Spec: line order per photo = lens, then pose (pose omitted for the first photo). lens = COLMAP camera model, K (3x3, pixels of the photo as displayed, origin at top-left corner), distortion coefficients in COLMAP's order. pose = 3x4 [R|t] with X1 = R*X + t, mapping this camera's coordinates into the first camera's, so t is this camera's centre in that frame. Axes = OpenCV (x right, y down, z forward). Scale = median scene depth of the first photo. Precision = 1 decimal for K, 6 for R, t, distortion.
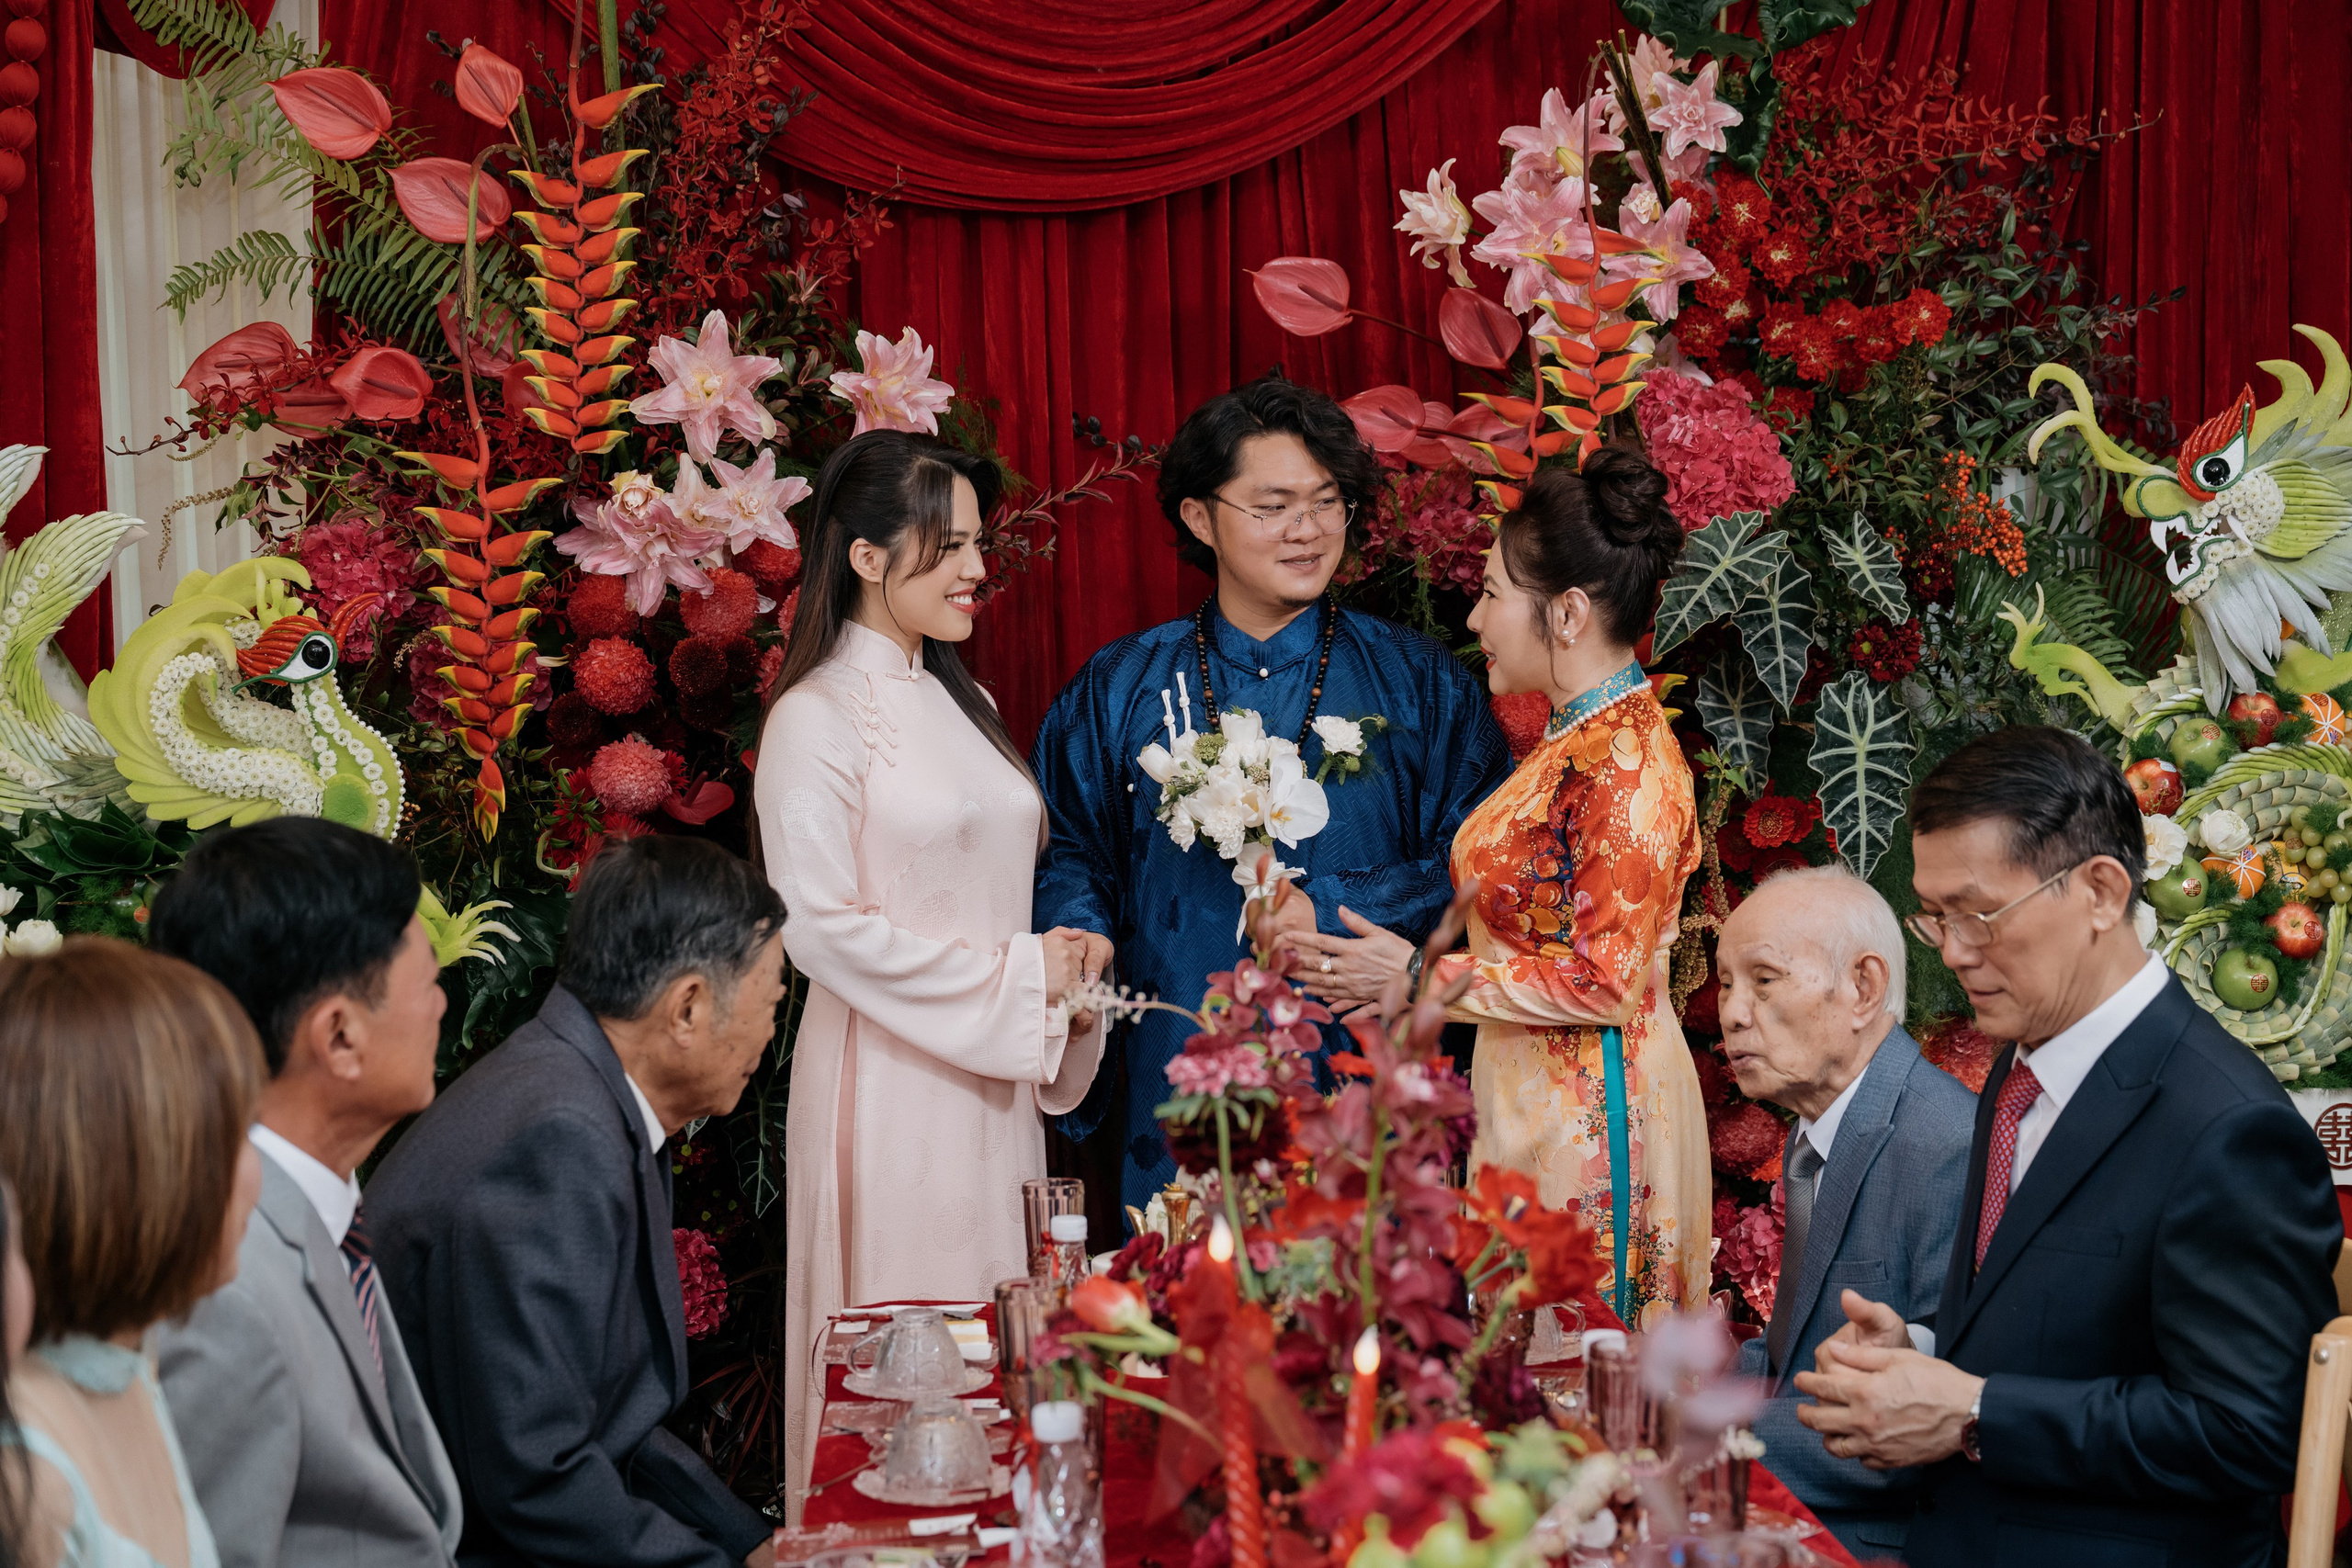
lens RADIAL K [[3535.8, 0, 1176.0], [0, 3535.8, 784.0], [0, 0, 1]] dist [0.010410, -0.041604]
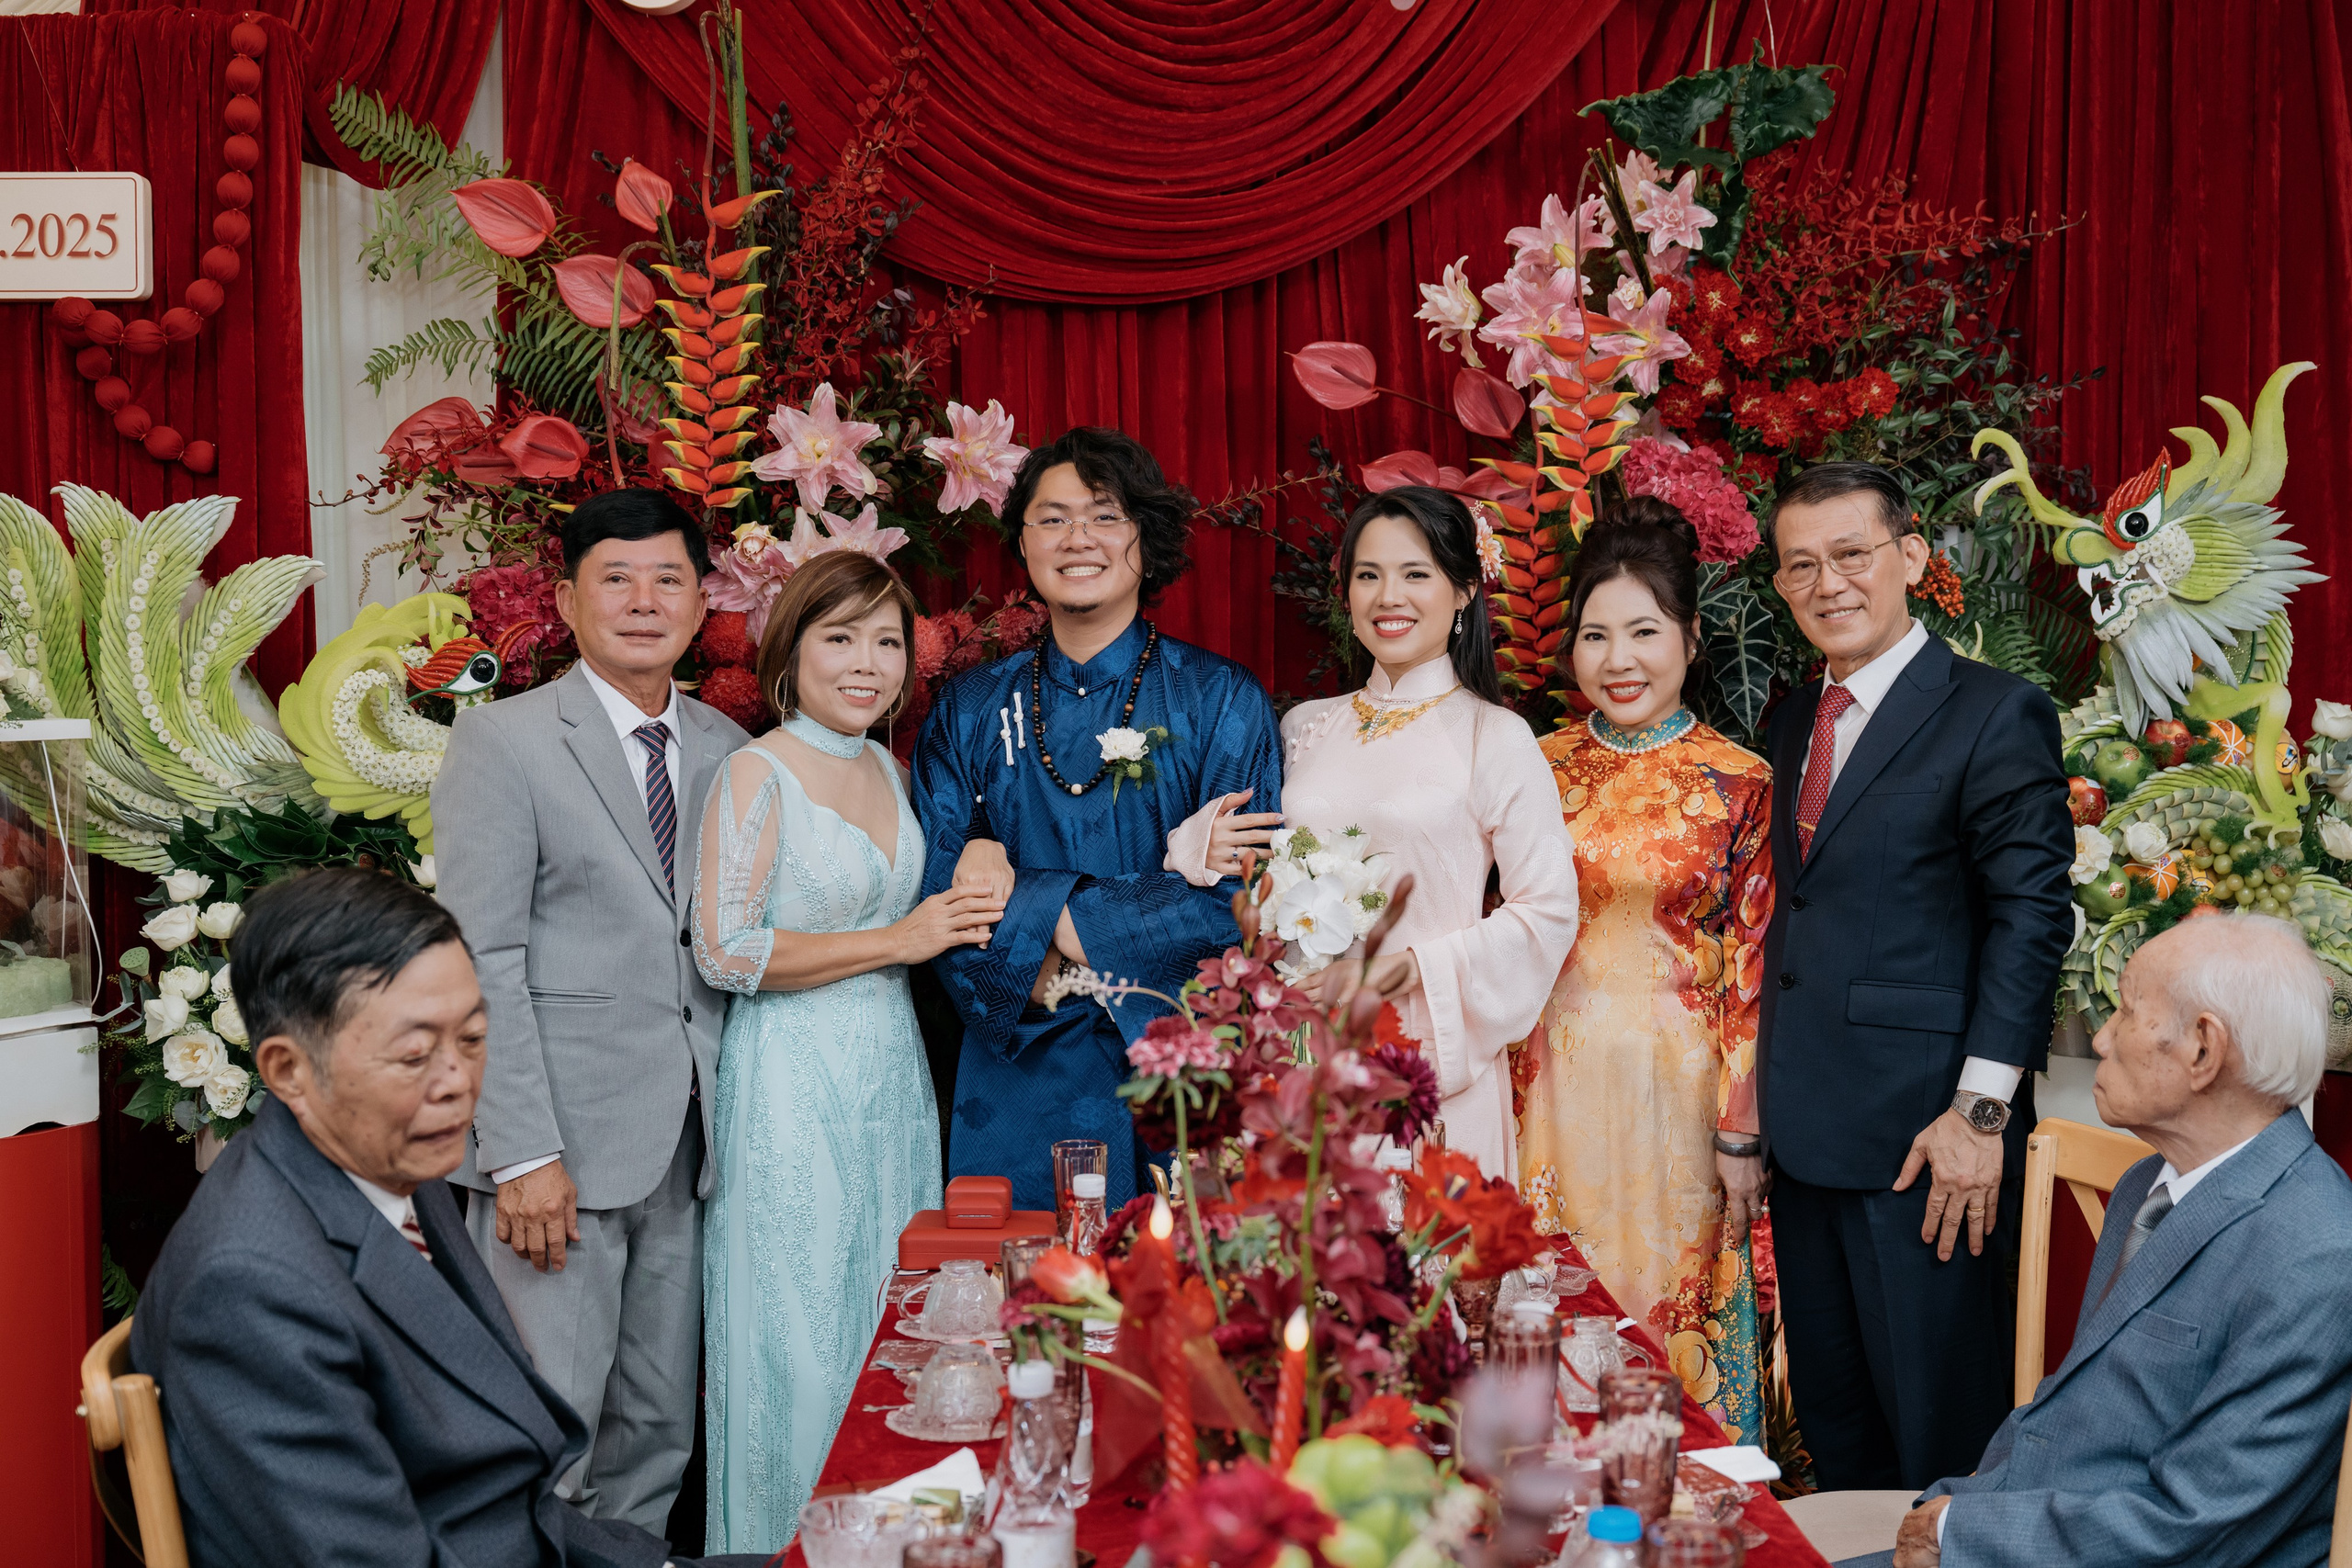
lens RADIAL K [[2800.1, 0, 1180.2], [0, 2800.1, 798.0], [0, 0, 1]] dist [0.003758, -0.007463]
pose [[0.999168, 0.006517, -0.040249, 0.023994], [-0.006600, 0.999976, -0.001950, 0.003205], [0.040235, 0.002214, 0.999188, 0.083685]]
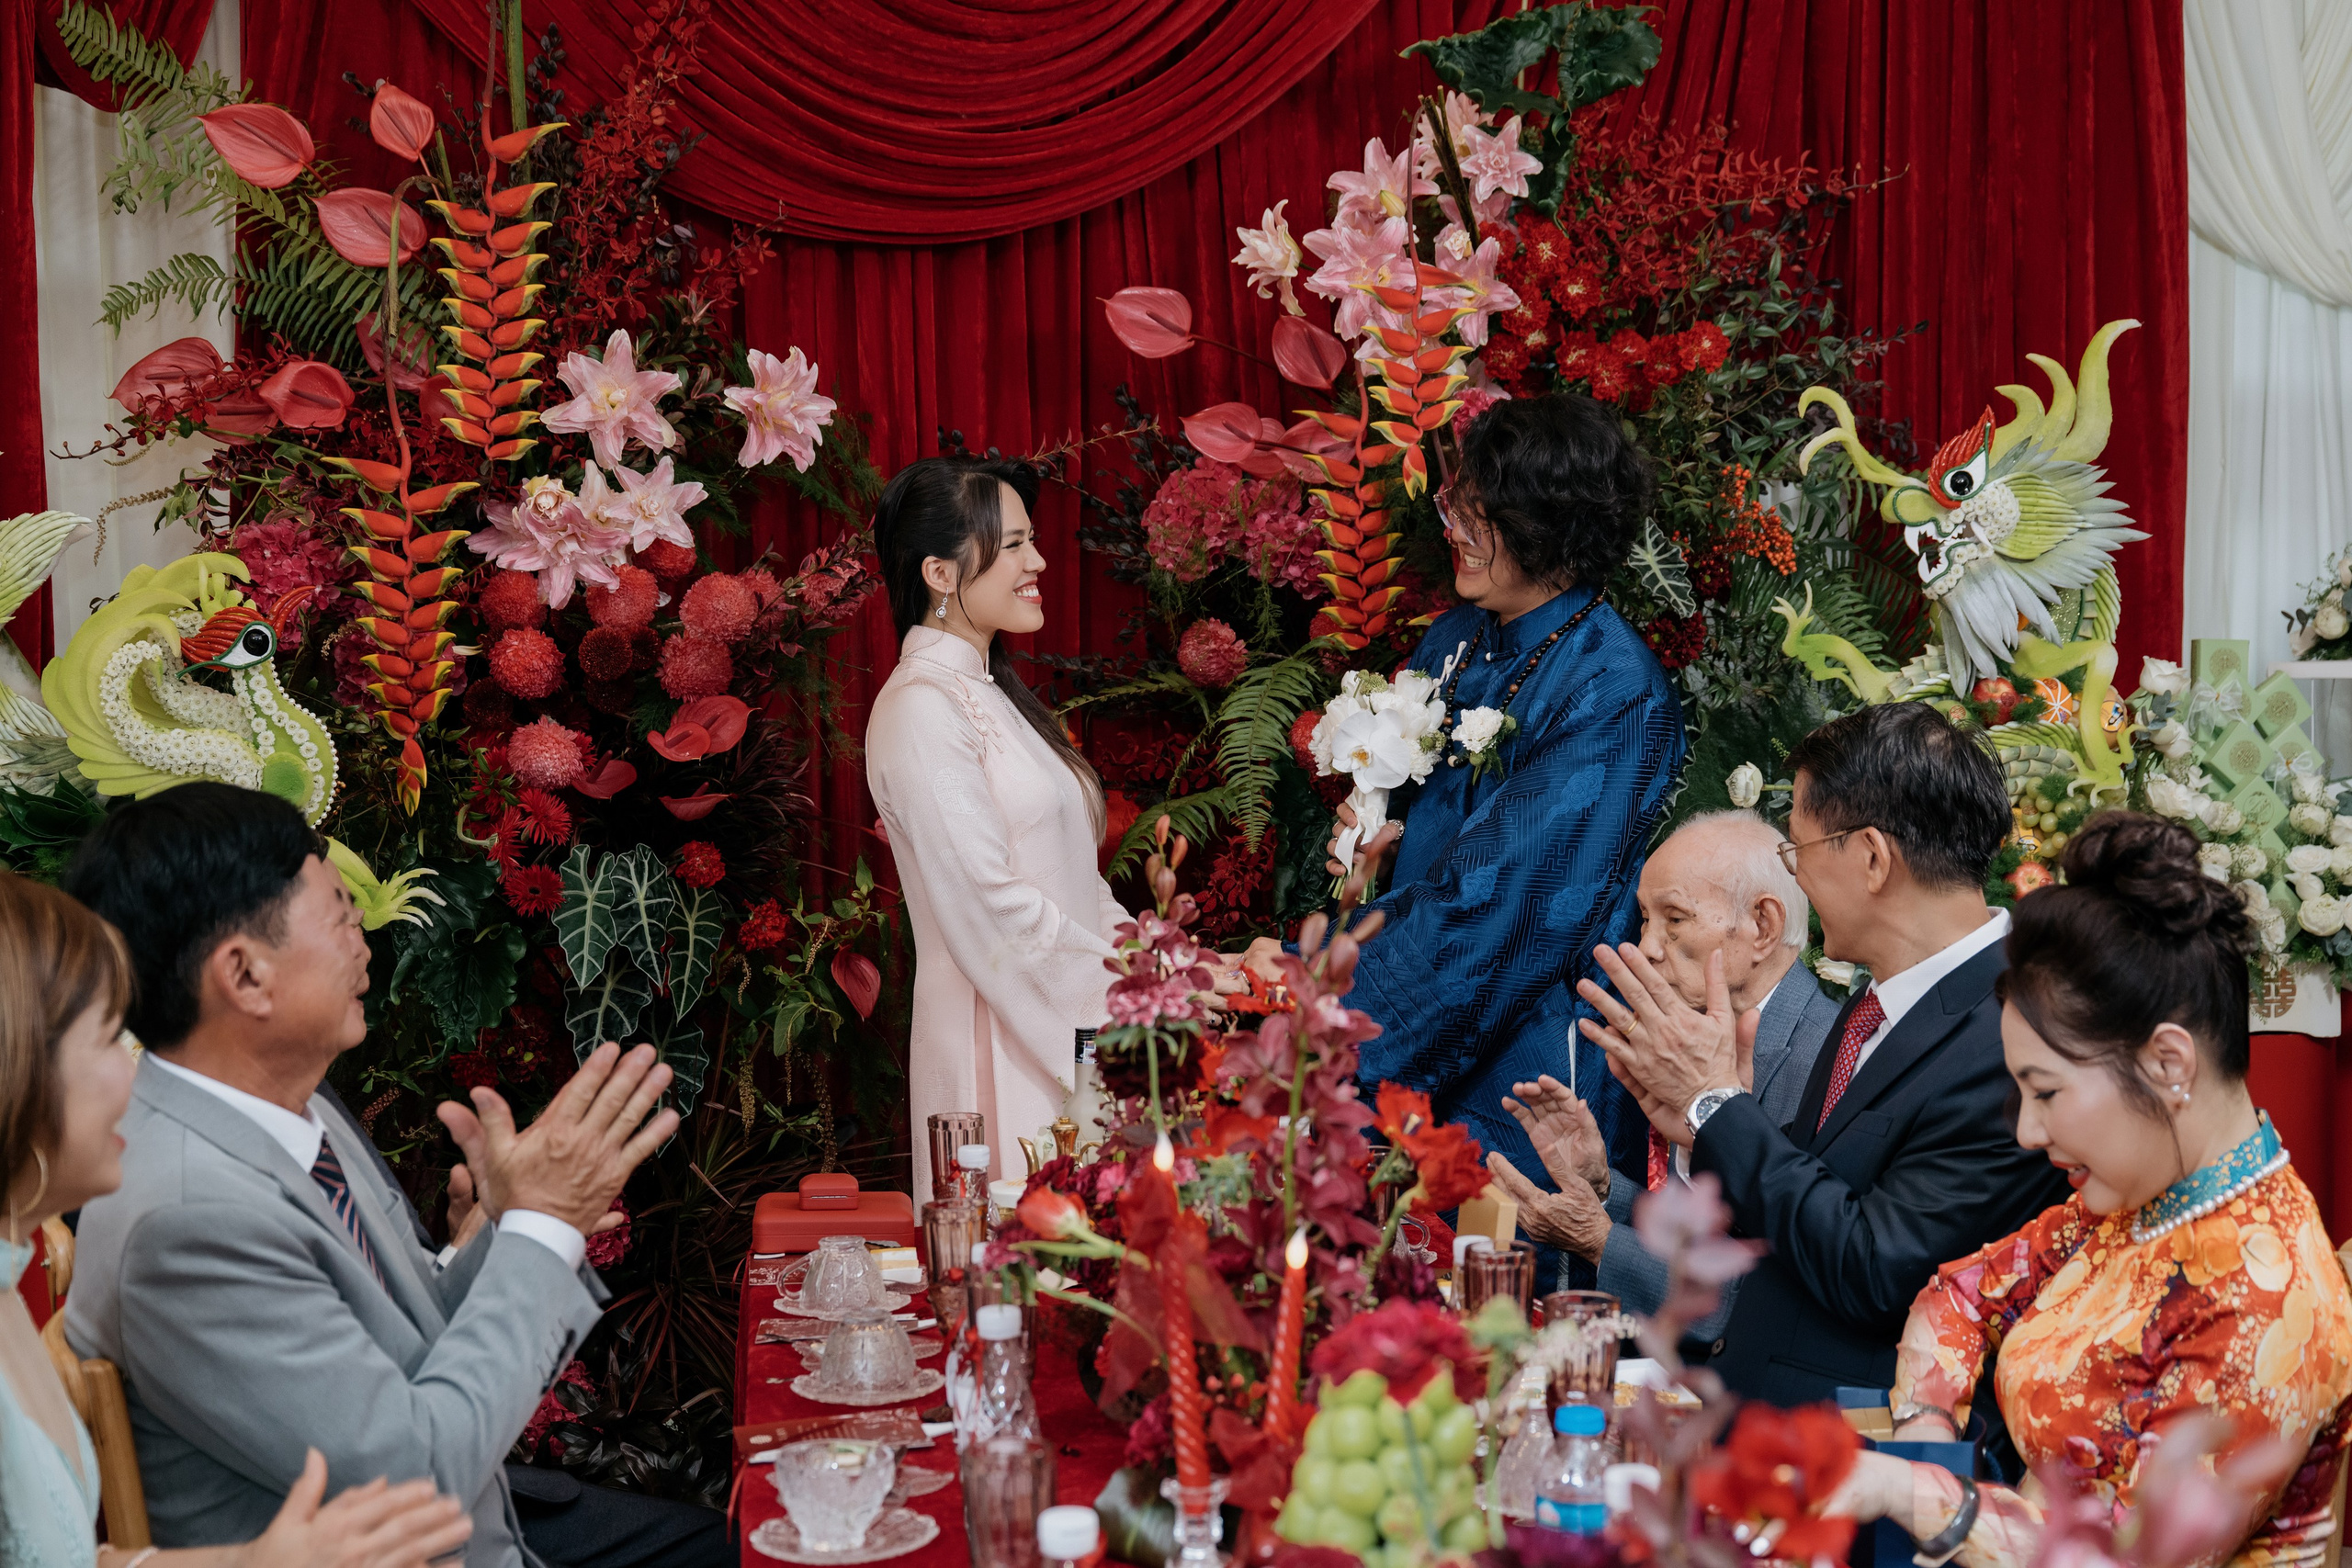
lens RADIAL K [[3217.0, 0, 1235.1], [0, 3217.0, 774.7], [0, 0, 1]] dist [-0.001496, 0.016876]
pose [[0.996498, -0.003047, 0.083565, -0.023524], [0.003045, 0.999995, 0.000162, 0.004247], [-0.083565, 0.000093, 0.996502, -0.008840]]
